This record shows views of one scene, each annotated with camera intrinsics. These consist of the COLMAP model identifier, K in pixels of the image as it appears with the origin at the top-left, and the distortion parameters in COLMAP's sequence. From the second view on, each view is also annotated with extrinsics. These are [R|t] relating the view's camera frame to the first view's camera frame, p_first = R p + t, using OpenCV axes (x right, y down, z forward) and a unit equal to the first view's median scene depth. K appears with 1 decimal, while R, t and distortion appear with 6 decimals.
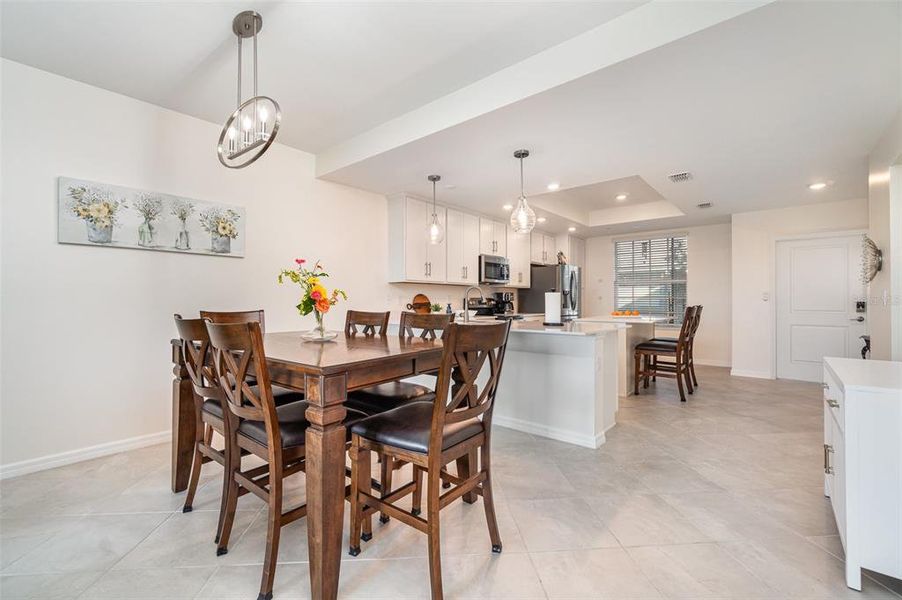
lens RADIAL K [[390.9, 0, 453.6], [0, 390.9, 293.9], [0, 0, 1]] dist [-0.009209, 0.002393]
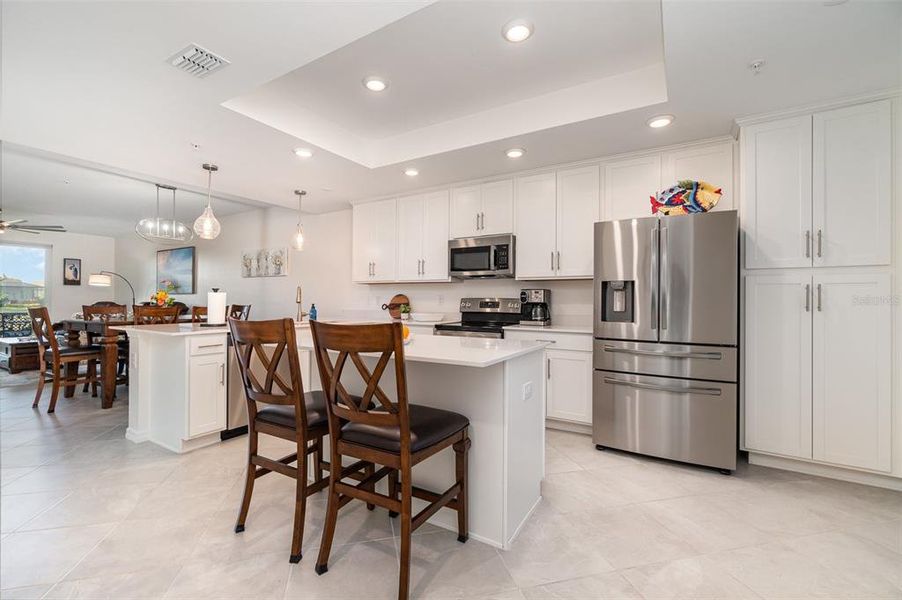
lens RADIAL K [[390.9, 0, 451.5], [0, 390.9, 296.5], [0, 0, 1]] dist [-0.009209, 0.002393]
pose [[0.161988, -0.004572, -0.986782, 0.923483], [0.013942, 0.999900, -0.002344, 0.010949], [0.986694, -0.013378, 0.162036, 1.013533]]
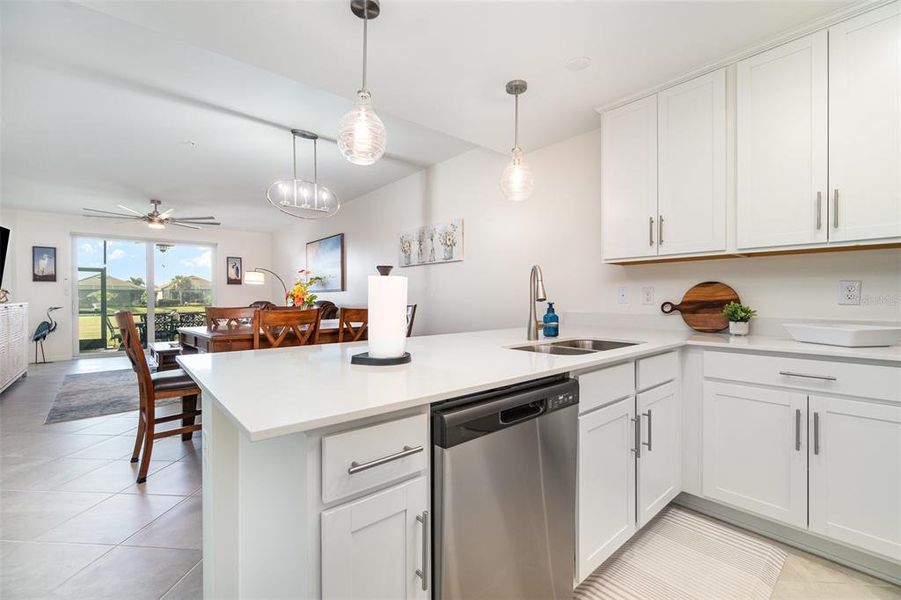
lens RADIAL K [[390.5, 0, 450.0], [0, 390.5, 294.0], [0, 0, 1]] dist [-0.009209, 0.002393]
pose [[-0.158216, -0.004874, -0.987393, 0.440299], [0.024901, 0.999650, -0.008924, 0.012372], [0.987091, -0.025999, -0.158039, 0.802757]]
